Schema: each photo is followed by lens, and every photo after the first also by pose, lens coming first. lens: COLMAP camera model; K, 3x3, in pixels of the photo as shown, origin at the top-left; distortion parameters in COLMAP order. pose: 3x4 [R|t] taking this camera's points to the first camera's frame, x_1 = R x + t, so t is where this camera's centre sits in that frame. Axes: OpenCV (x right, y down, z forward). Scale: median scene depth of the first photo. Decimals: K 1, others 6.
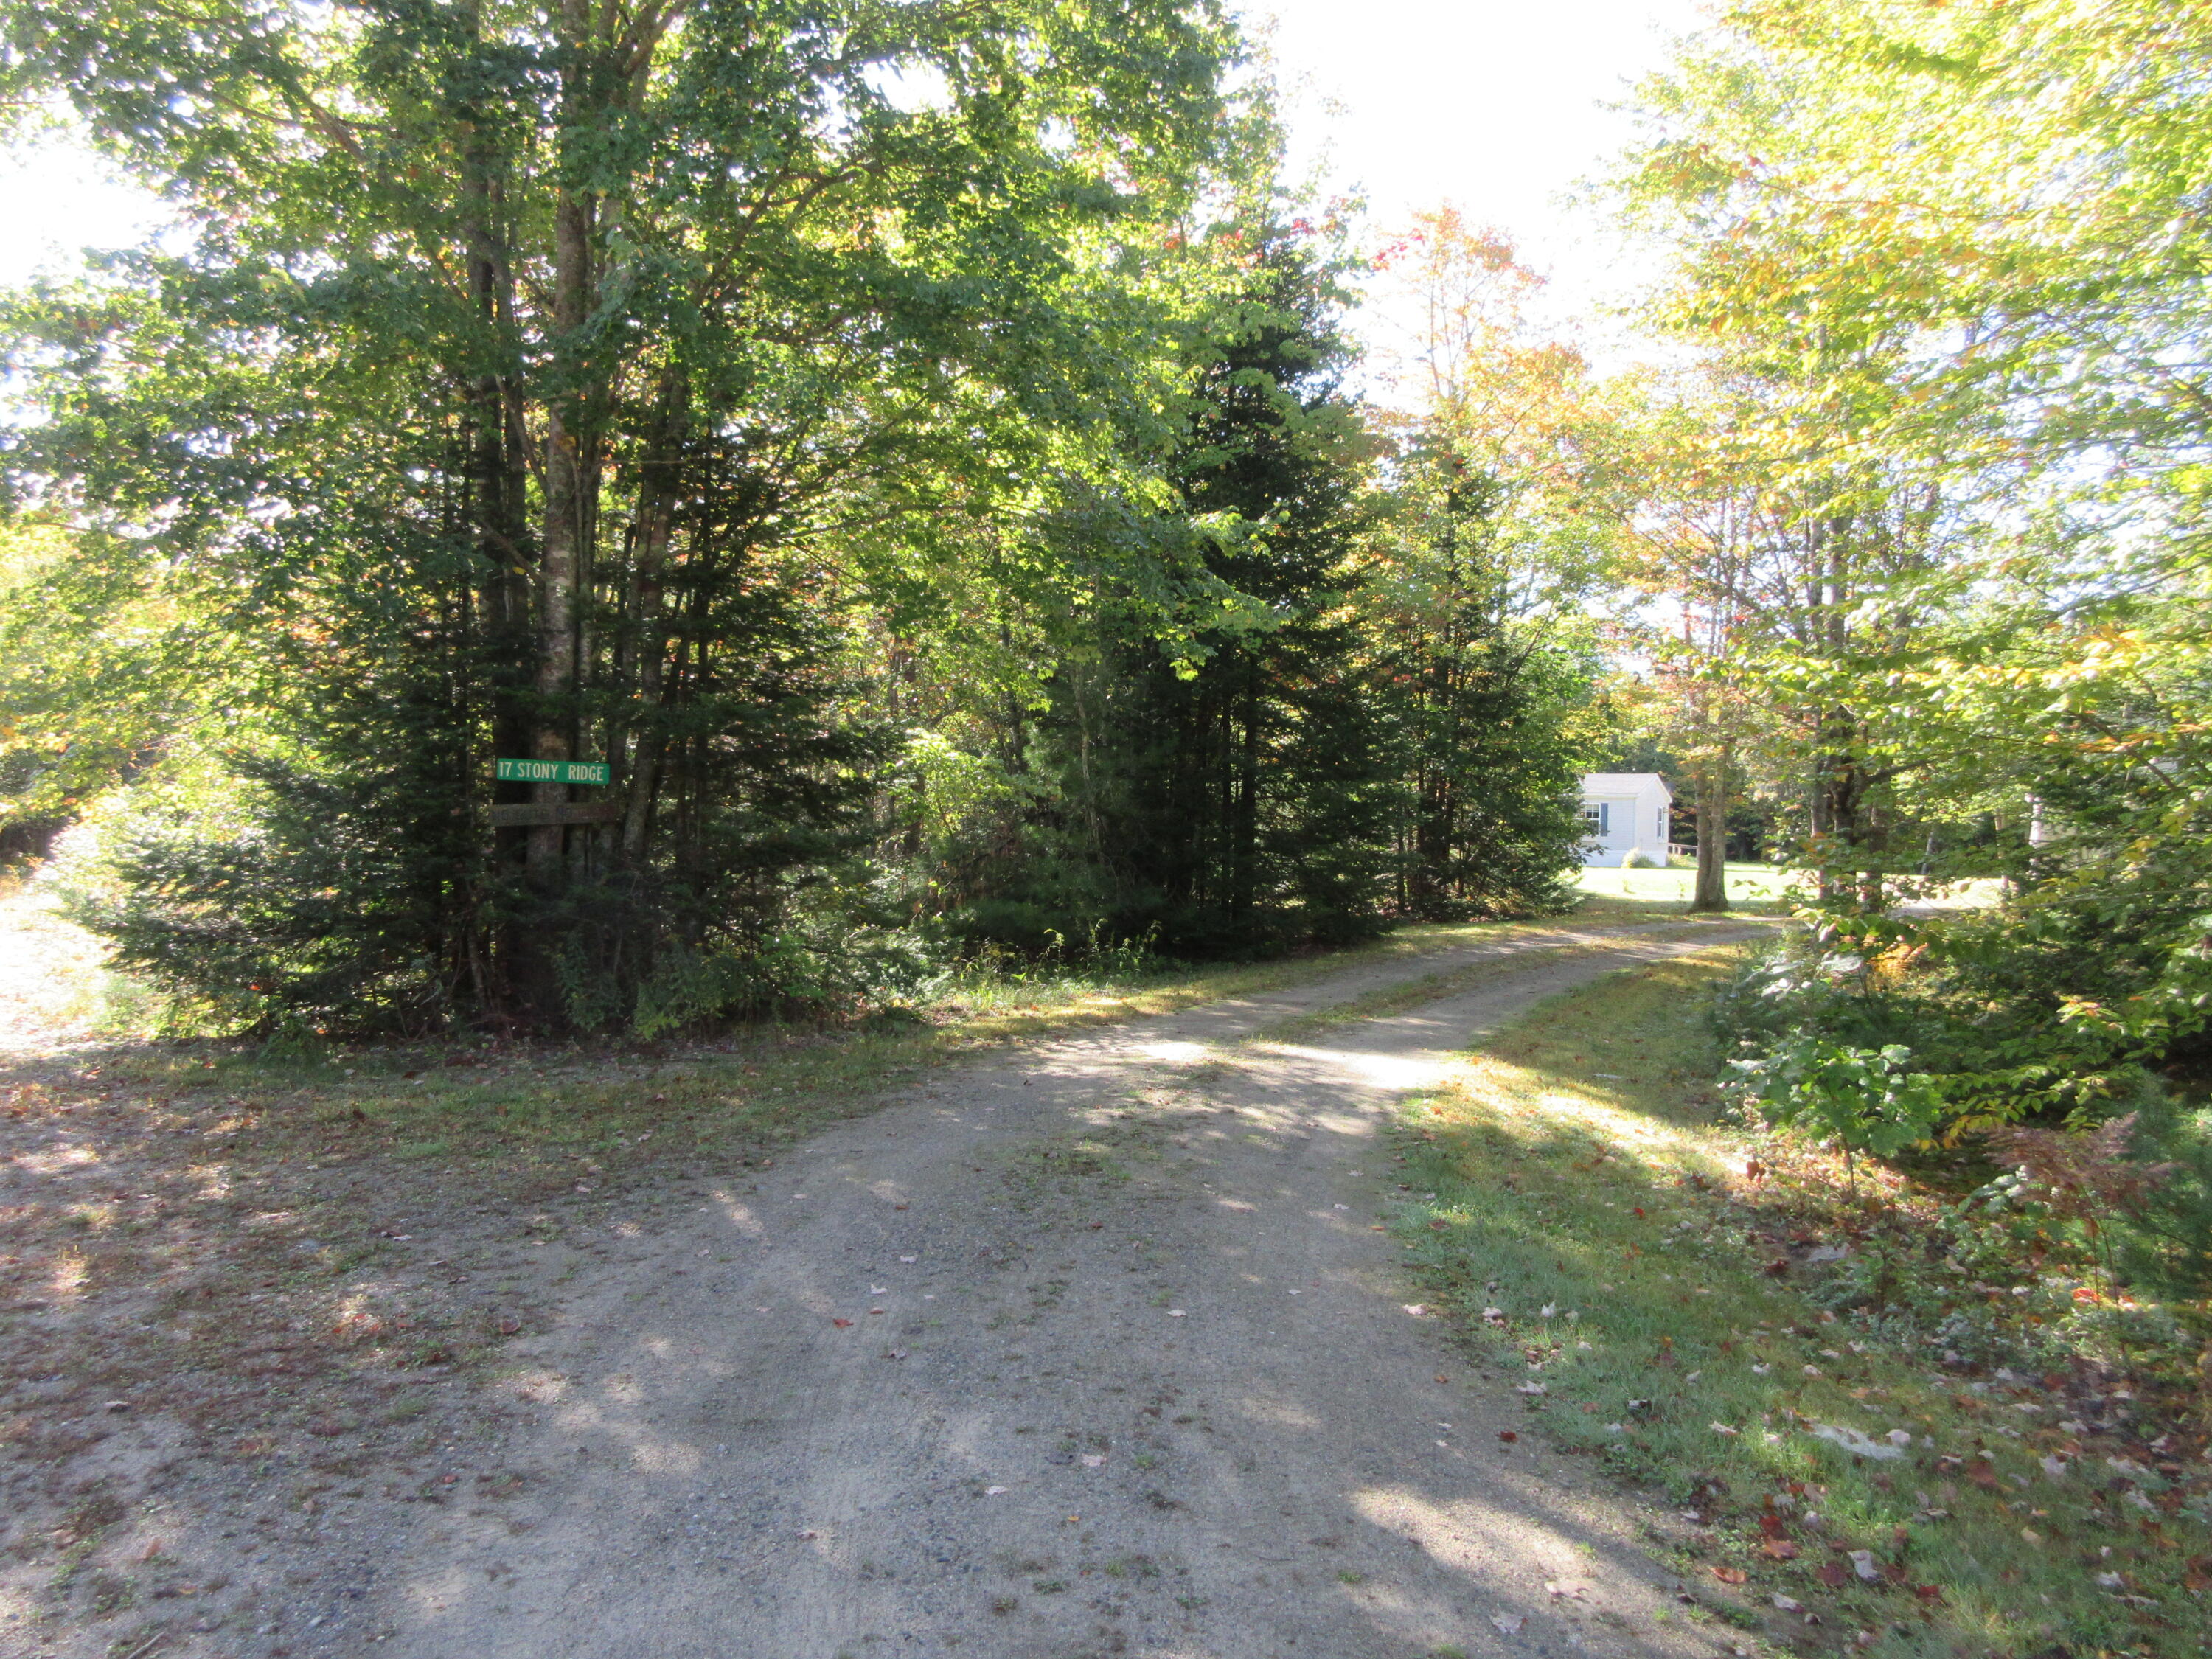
lens RADIAL K [[1620.6, 0, 1093.4], [0, 1620.6, 823.2], [0, 0, 1]] dist [-0.015677, 0.008364]
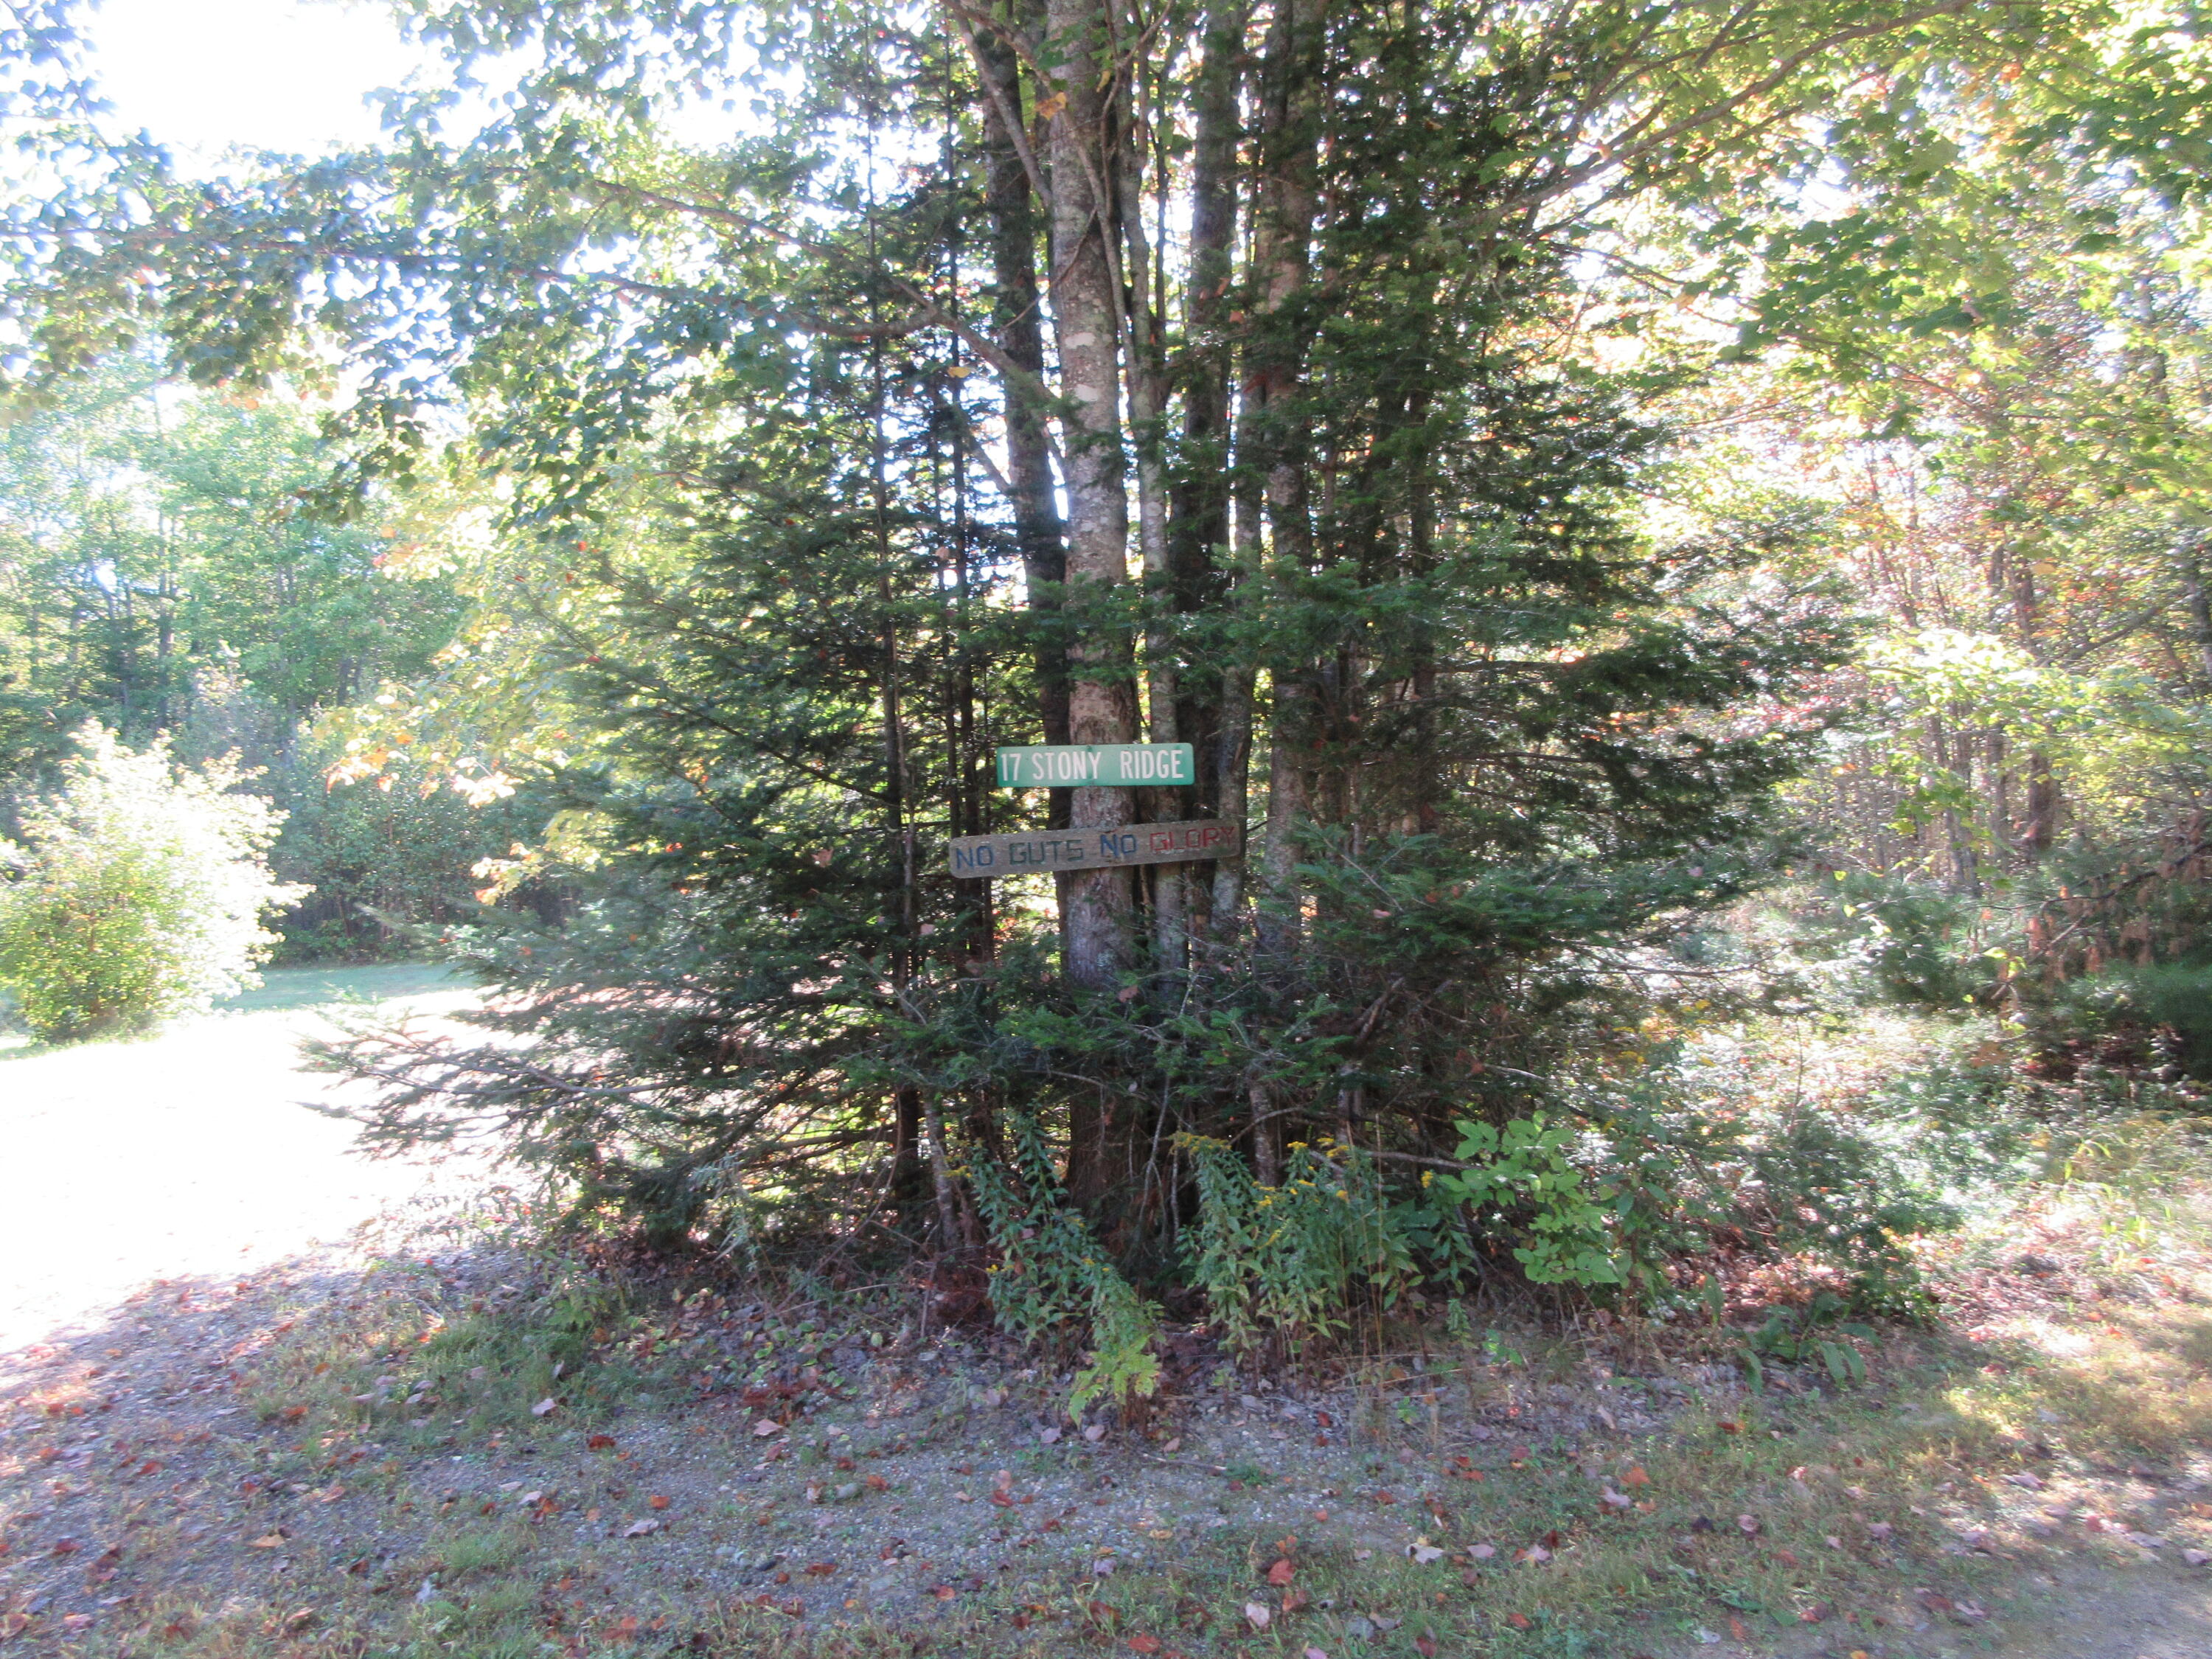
lens RADIAL K [[1620.6, 0, 1108.0], [0, 1620.6, 836.8], [0, 0, 1]] dist [-0.015677, 0.008364]
pose [[0.787621, -0.039373, -0.614901, -0.015776], [0.041020, 0.999093, -0.011431, -0.002487], [0.614794, -0.016220, 0.788521, 0.586307]]
